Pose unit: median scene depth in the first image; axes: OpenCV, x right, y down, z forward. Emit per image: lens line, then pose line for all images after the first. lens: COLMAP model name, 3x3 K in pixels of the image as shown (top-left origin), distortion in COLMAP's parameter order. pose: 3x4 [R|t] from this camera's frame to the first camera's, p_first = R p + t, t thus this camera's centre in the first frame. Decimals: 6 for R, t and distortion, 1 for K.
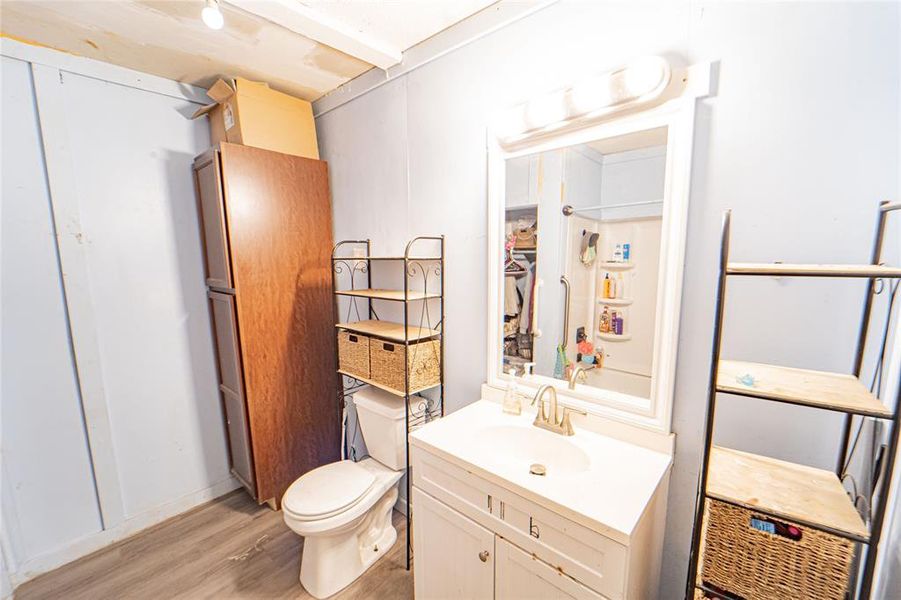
lens RADIAL K [[361.7, 0, 447.6], [0, 361.7, 303.6], [0, 0, 1]] dist [-0.028380, -0.000208]
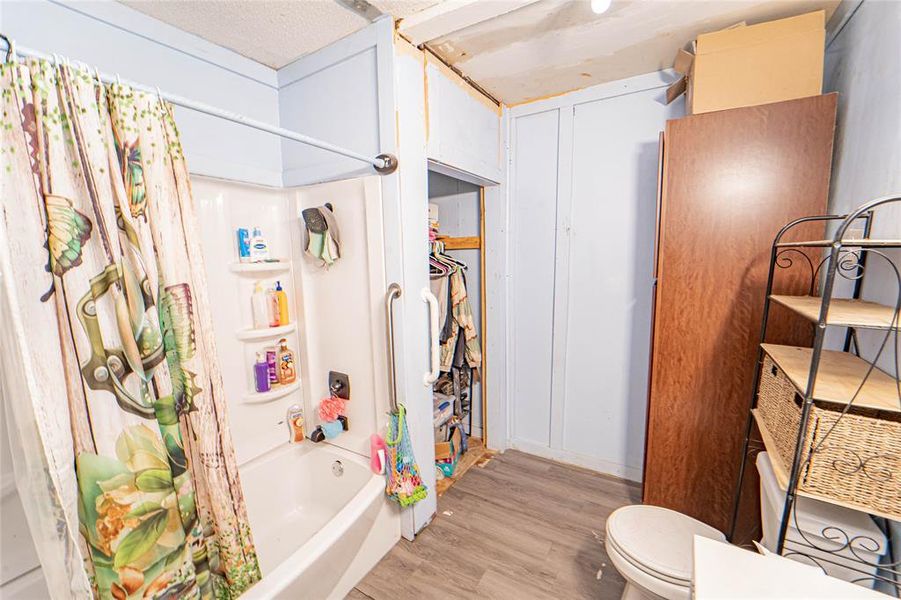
lens RADIAL K [[361.7, 0, 447.6], [0, 361.7, 303.6], [0, 0, 1]] dist [-0.028380, -0.000208]
pose [[0.167044, 0.143652, -0.975428, 0.217640], [-0.112869, 0.985611, 0.125822, -0.030767], [0.979468, 0.089078, 0.180854, 0.279309]]
